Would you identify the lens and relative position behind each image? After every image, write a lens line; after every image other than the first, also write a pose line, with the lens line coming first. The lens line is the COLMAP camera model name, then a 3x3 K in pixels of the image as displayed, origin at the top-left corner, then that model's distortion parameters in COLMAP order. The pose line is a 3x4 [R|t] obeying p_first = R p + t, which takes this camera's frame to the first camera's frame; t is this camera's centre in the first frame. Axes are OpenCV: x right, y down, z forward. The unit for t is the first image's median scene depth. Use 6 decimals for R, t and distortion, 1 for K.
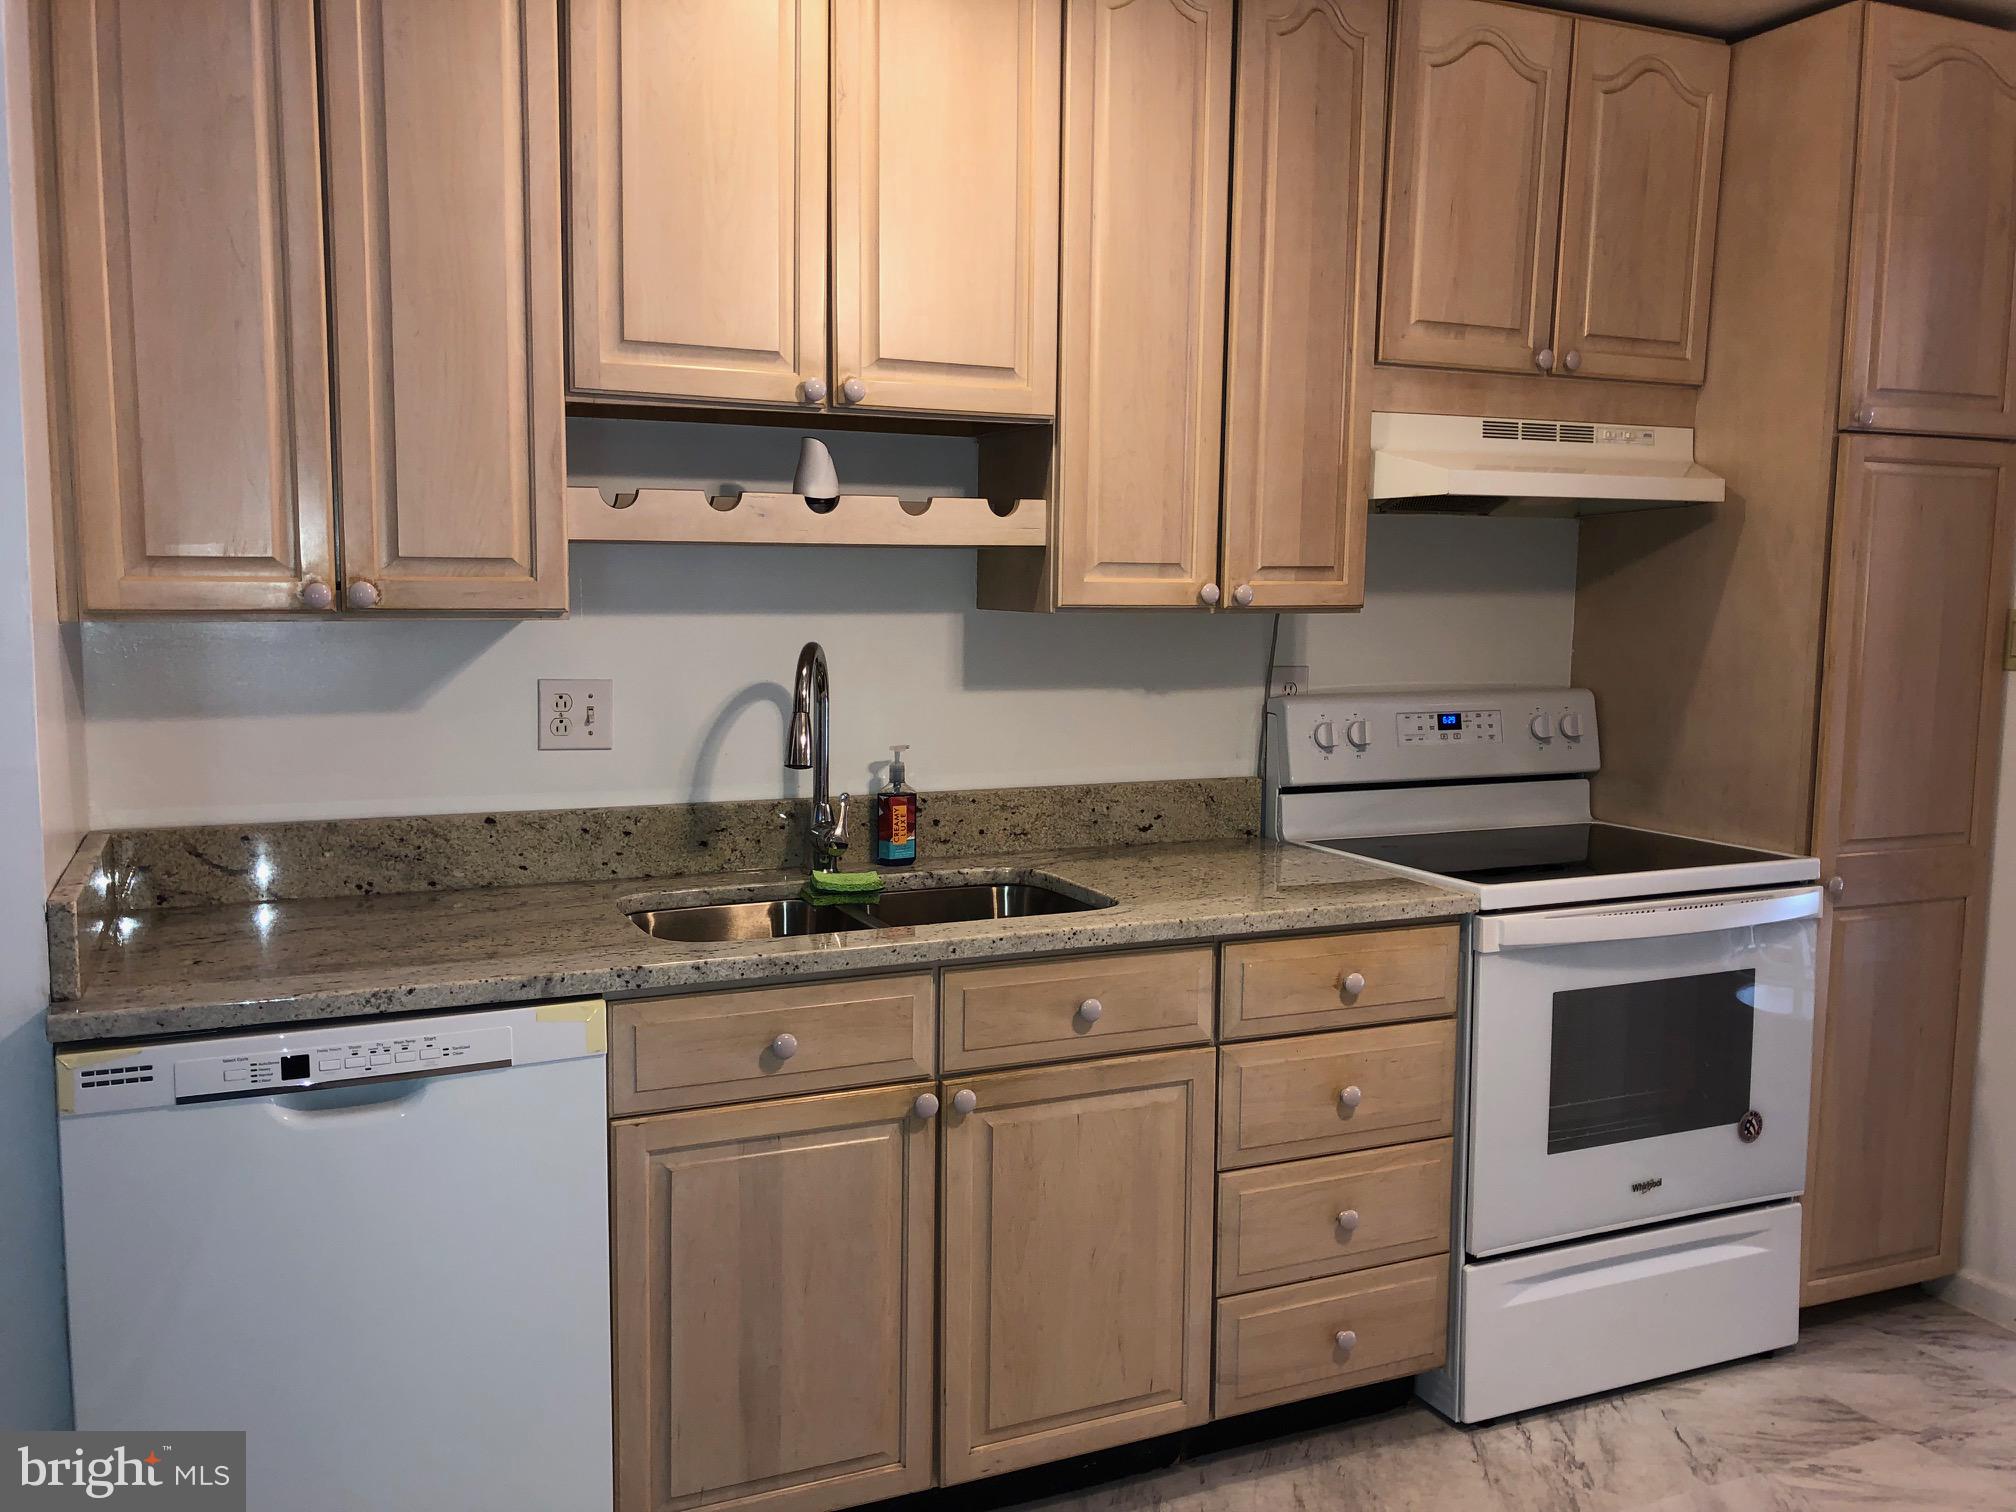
lens RADIAL K [[1641.4, 0, 1003.5], [0, 1641.4, 749.3], [0, 0, 1]] dist [0.031192, -0.016853]
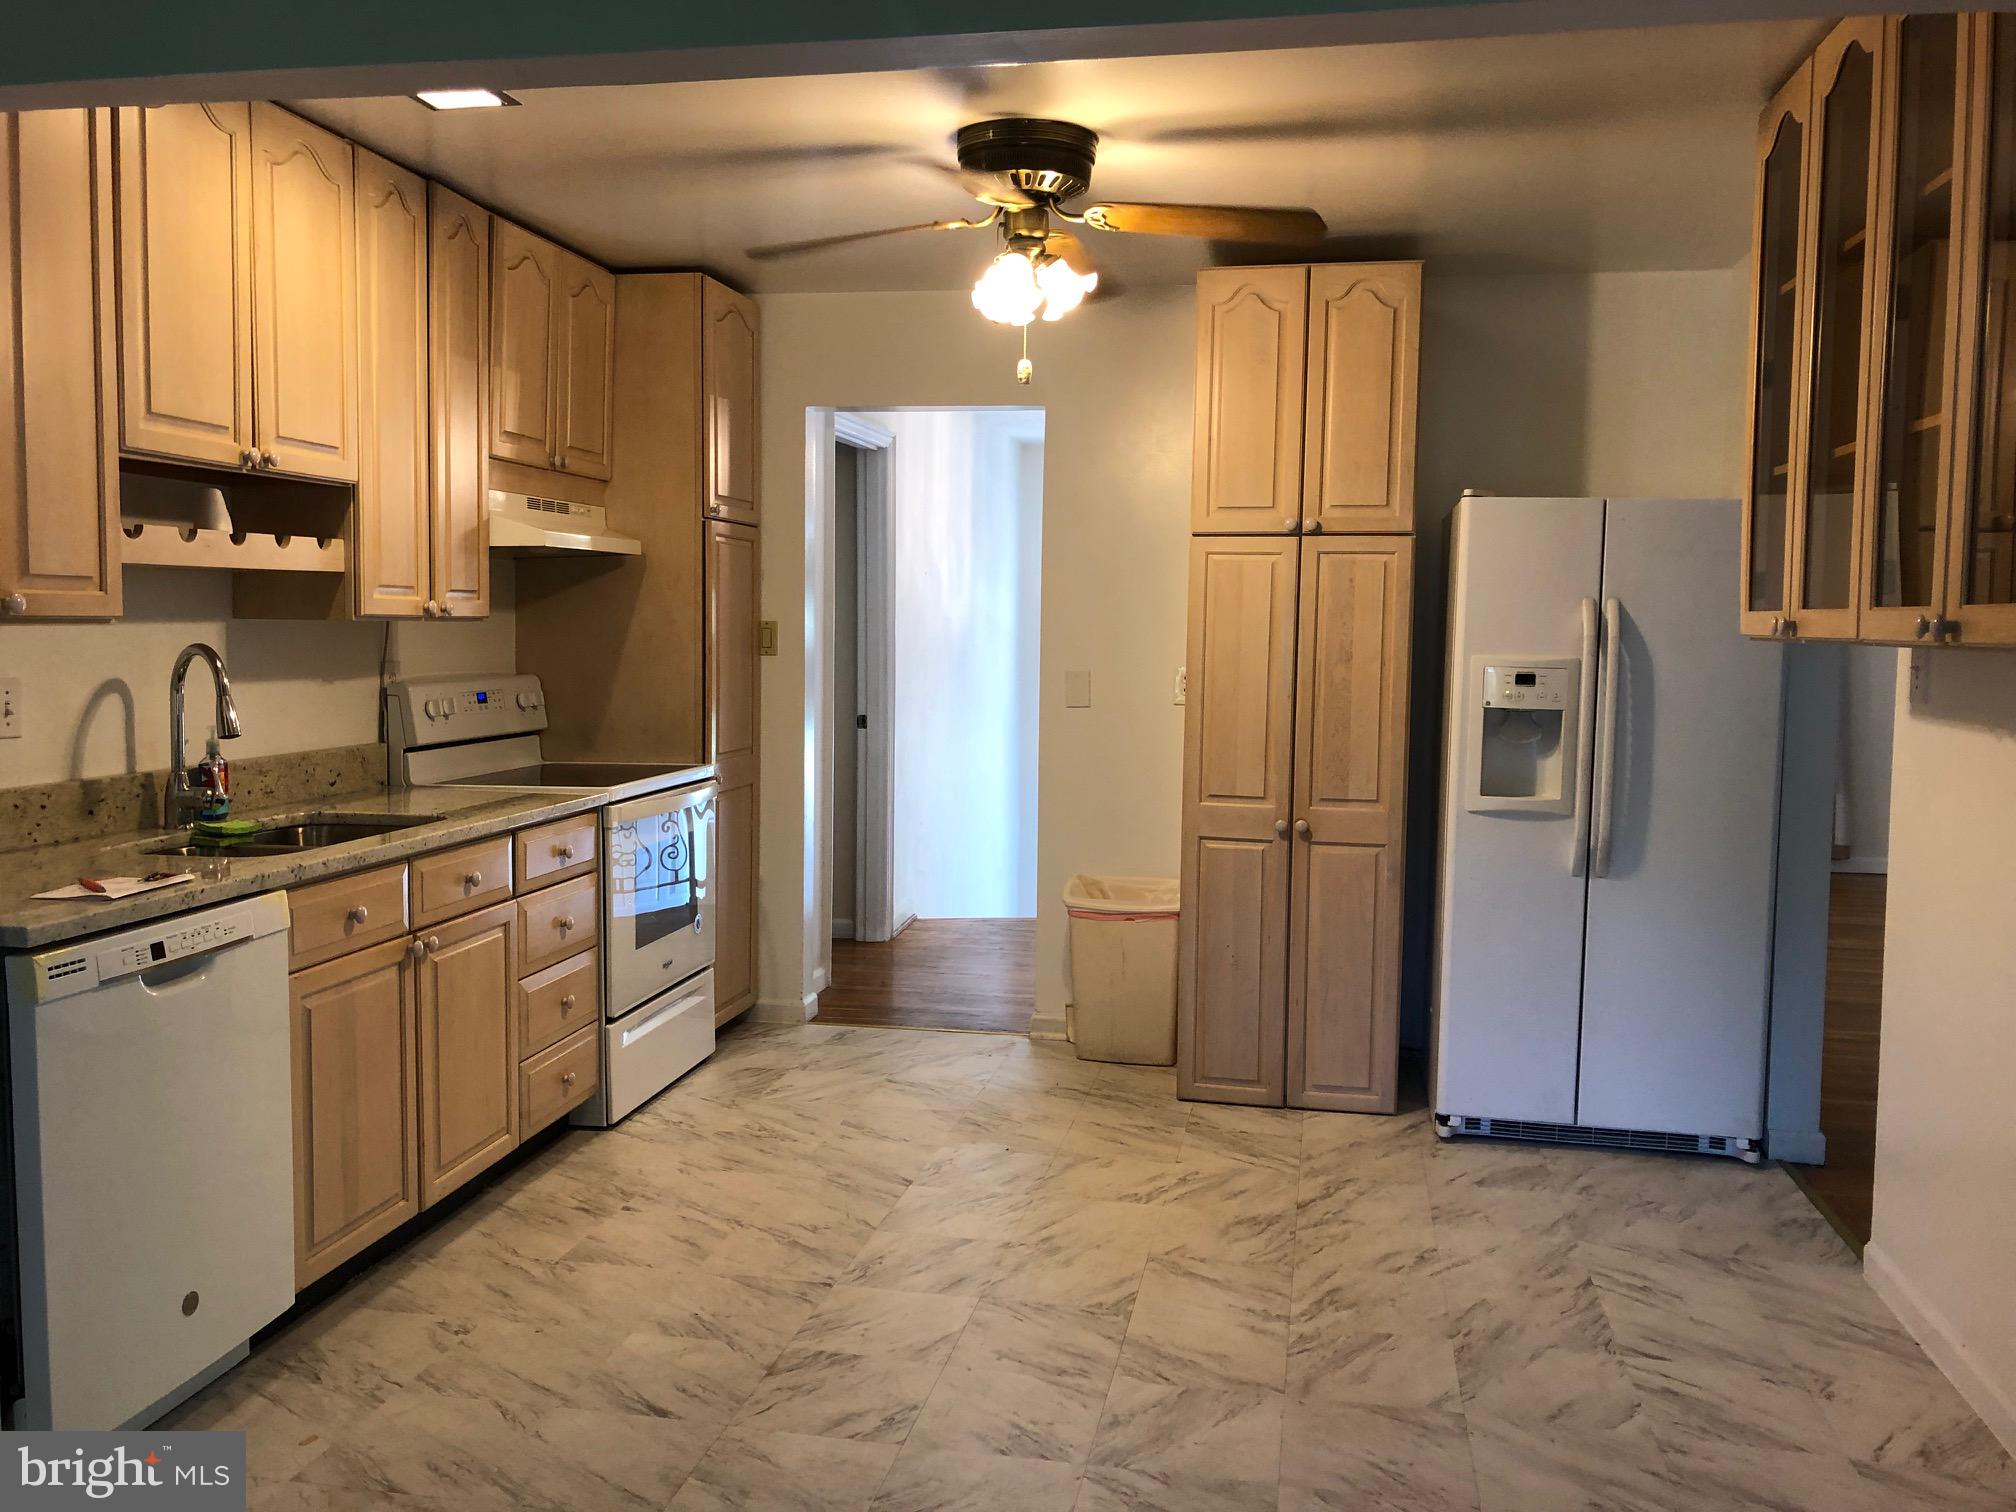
lens RADIAL K [[1641.4, 0, 1011.2], [0, 1641.4, 753.9], [0, 0, 1]] dist [0.031192, -0.016853]
pose [[0.567116, -0.069479, 0.820702, -0.795908], [0.079721, 0.996388, 0.029264, 0.032767], [-0.819771, 0.048831, 0.570606, -0.253931]]
